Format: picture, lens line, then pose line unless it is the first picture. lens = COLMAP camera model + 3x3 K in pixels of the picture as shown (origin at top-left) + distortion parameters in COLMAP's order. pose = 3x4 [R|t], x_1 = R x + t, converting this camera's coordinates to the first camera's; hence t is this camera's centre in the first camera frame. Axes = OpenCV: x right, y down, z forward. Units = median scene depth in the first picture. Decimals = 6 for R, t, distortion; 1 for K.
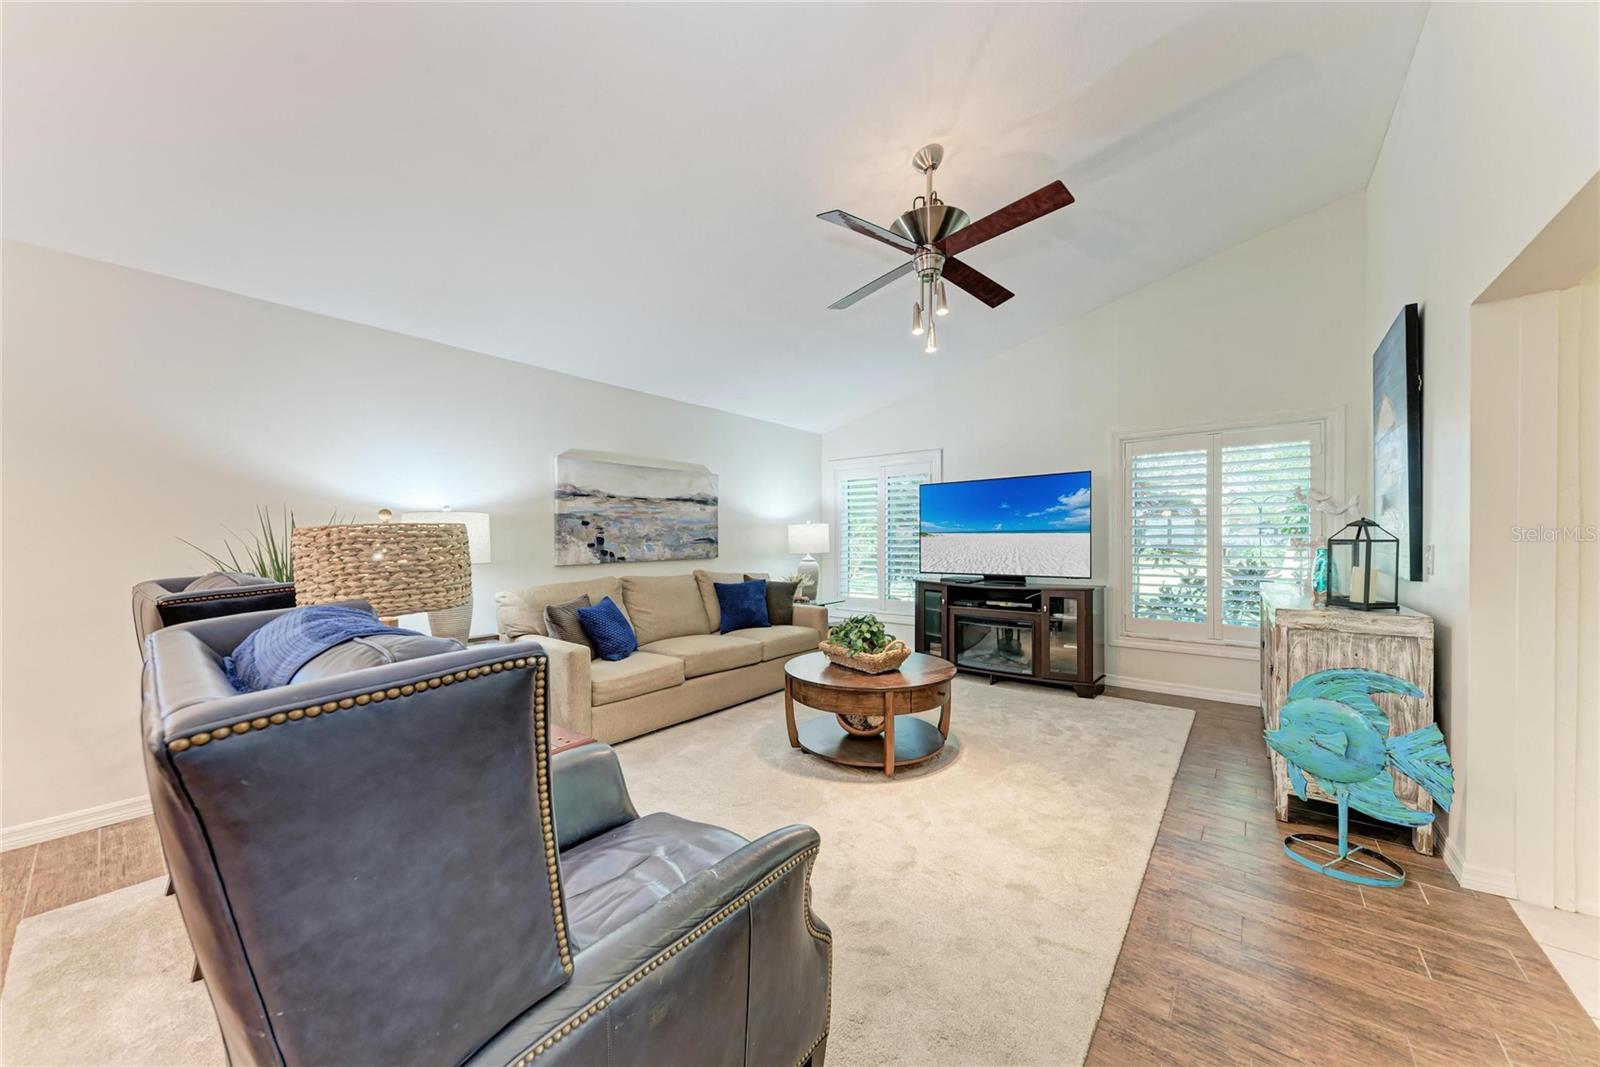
lens RADIAL K [[550.0, 0, 800.4], [0, 550.0, 546.6], [0, 0, 1]] dist [0.013346, -0.002960]
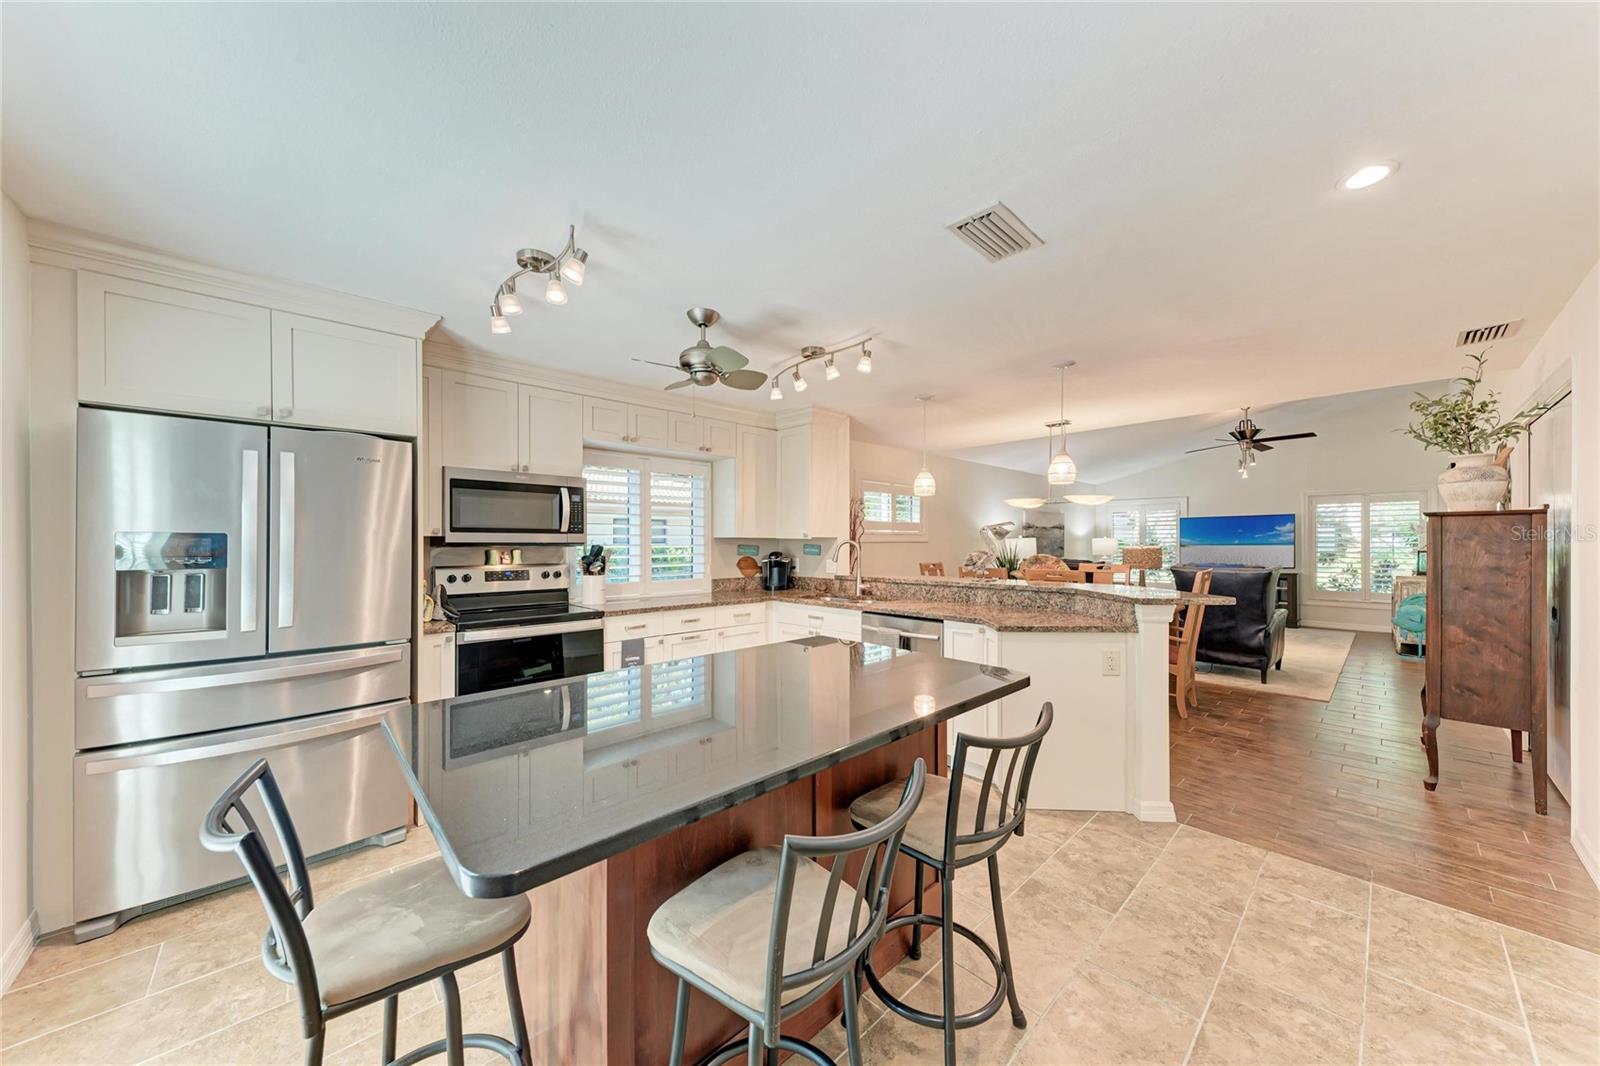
lens RADIAL K [[550.0, 0, 801.1], [0, 550.0, 544.5], [0, 0, 1]] dist [0.013346, -0.002960]
pose [[0.990795, 0.003182, -0.135333, -0.965832], [-0.004086, 0.999971, -0.006403, -0.008953], [0.135308, 0.006897, 0.990780, -1.217033]]
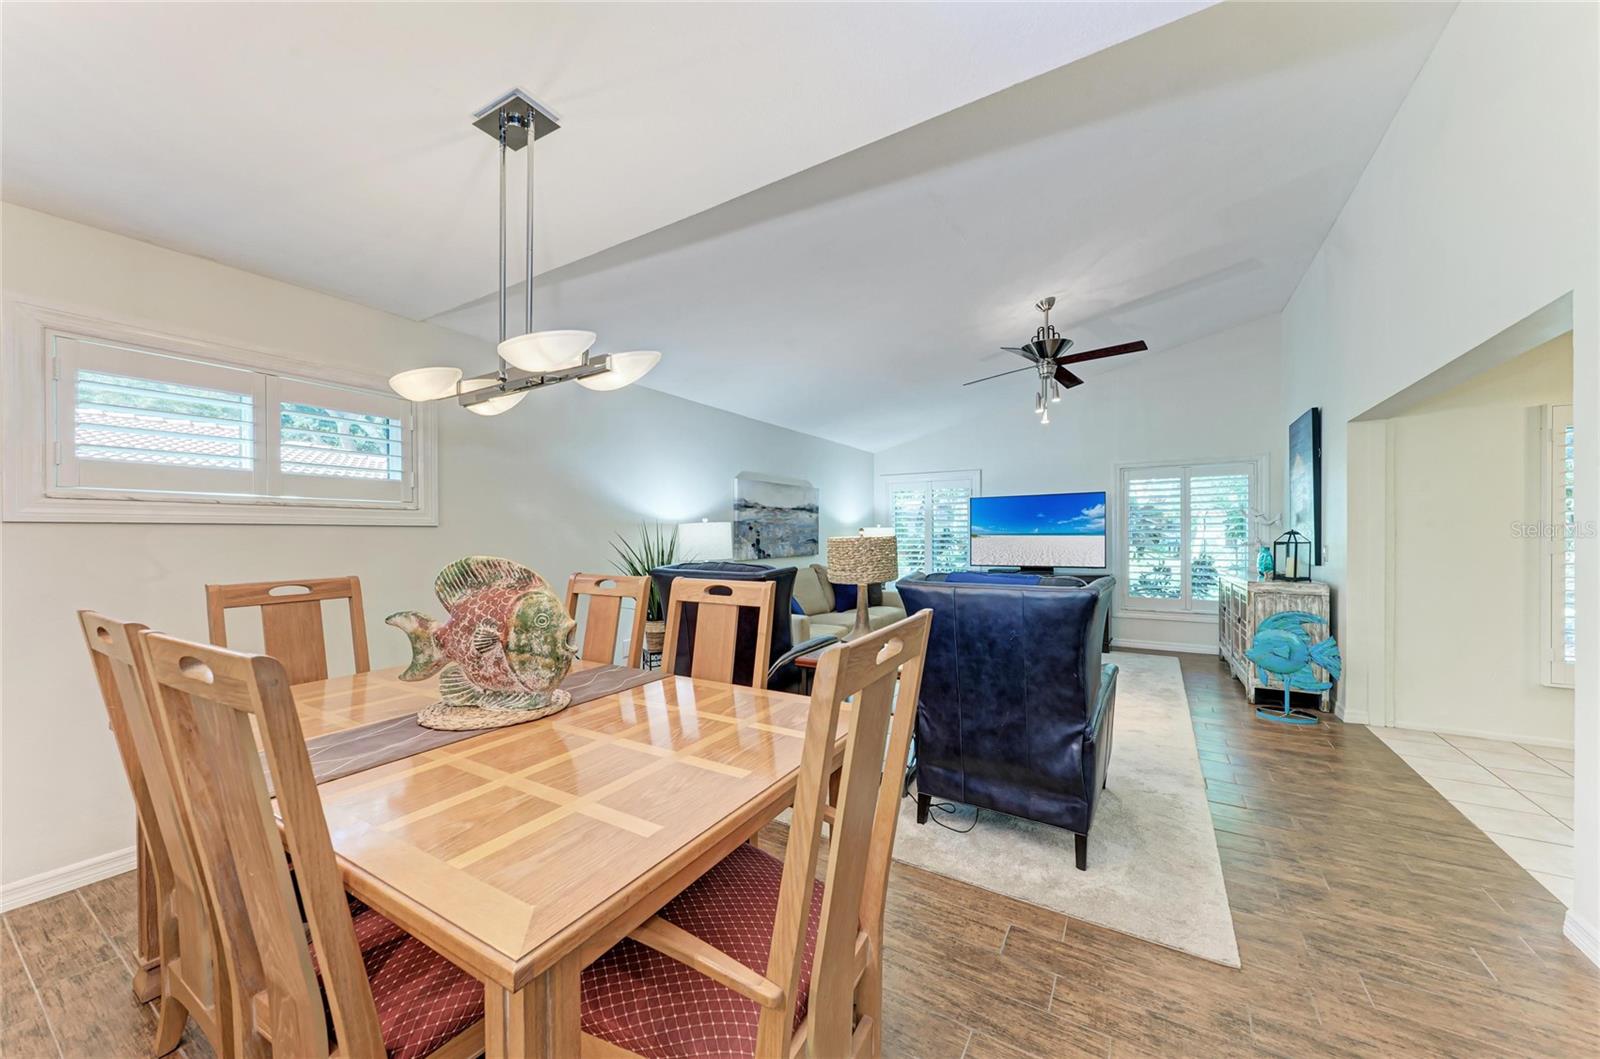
lens RADIAL K [[564.0, 0, 801.1], [0, 564.0, 541.0], [0, 0, 1]] dist [0.014012, -0.001319]
pose [[0.992123, -0.000863, 0.125268, -0.431787], [0.001489, 0.999987, -0.004902, -0.005251], [-0.125262, 0.005050, 0.992111, -0.339544]]
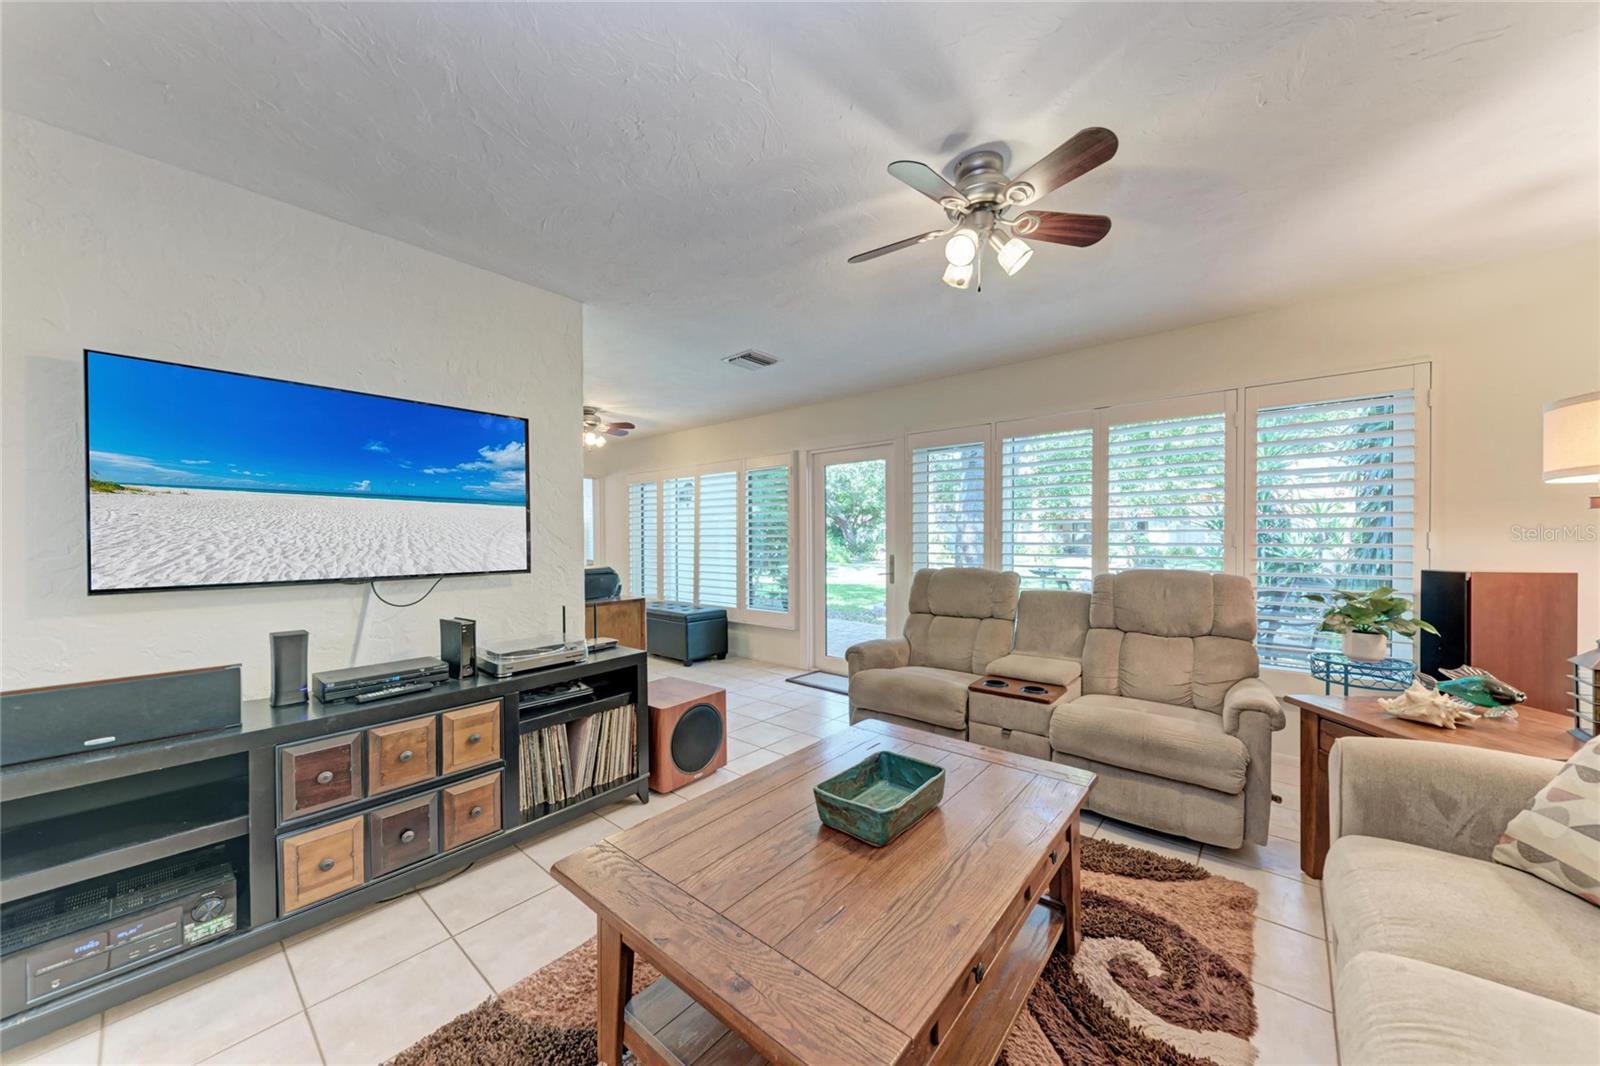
lens RADIAL K [[550.0, 0, 809.4], [0, 550.0, 538.7], [0, 0, 1]] dist [0.013346, -0.002960]
pose [[0.010312, 0.001111, 0.999946, -0.186768], [0.002565, 0.999996, -0.001138, 0.018737], [-0.999944, 0.002576, 0.010309, 0.640248]]
